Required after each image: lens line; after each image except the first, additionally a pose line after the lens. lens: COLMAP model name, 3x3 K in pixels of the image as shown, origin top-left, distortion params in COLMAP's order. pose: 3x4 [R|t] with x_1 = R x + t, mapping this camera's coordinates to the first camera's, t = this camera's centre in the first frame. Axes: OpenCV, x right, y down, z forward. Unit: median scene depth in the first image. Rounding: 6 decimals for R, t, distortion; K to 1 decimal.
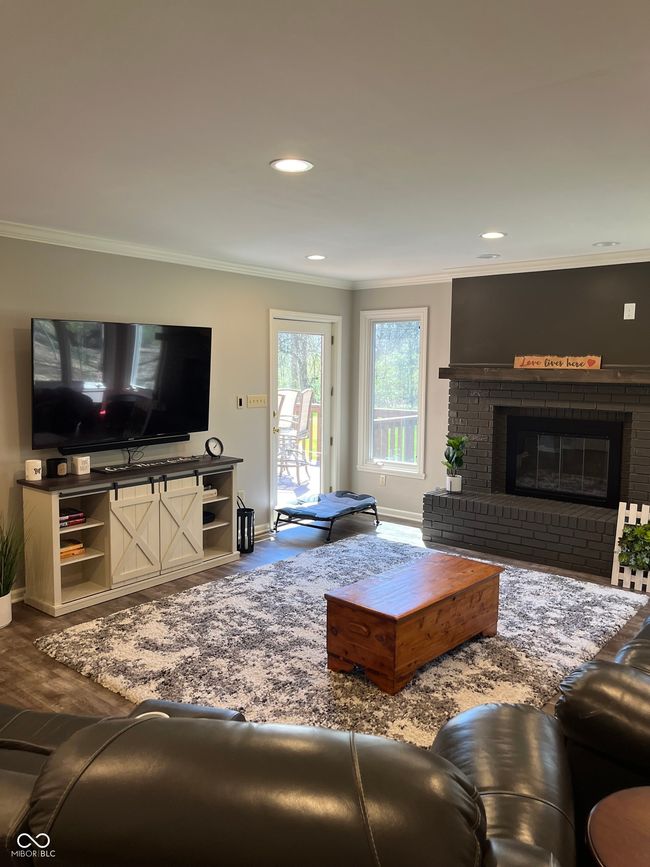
lens RADIAL K [[663.6, 0, 316.7], [0, 663.6, 426.8], [0, 0, 1]] dist [0.060672, -0.063895]
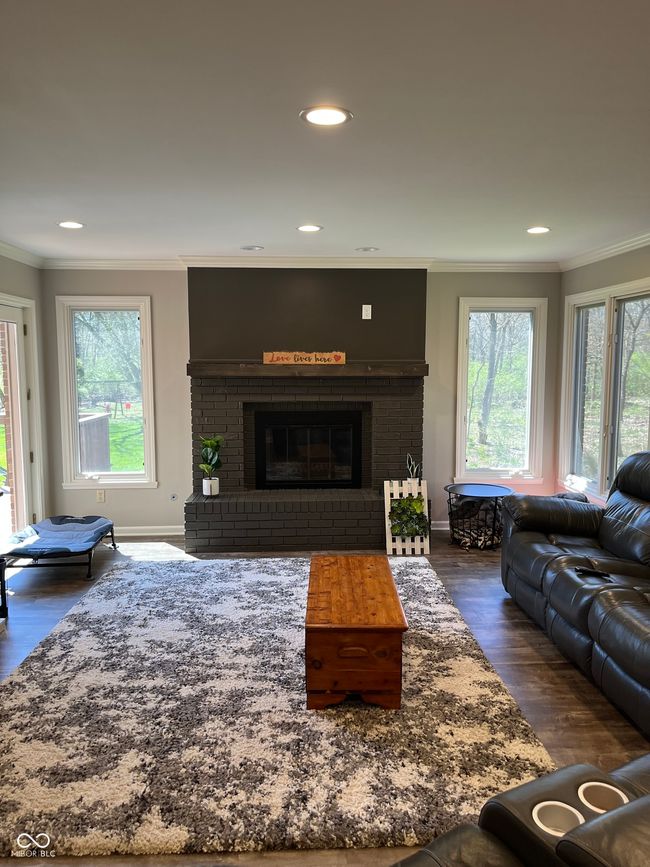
lens RADIAL K [[663.6, 0, 323.7], [0, 663.6, 433.5], [0, 0, 1]] dist [0.060672, -0.063895]
pose [[0.736763, -0.079873, 0.671417, -0.375379], [0.071442, 0.996636, 0.040166, -0.020484], [-0.672366, 0.018374, 0.739990, 0.242785]]
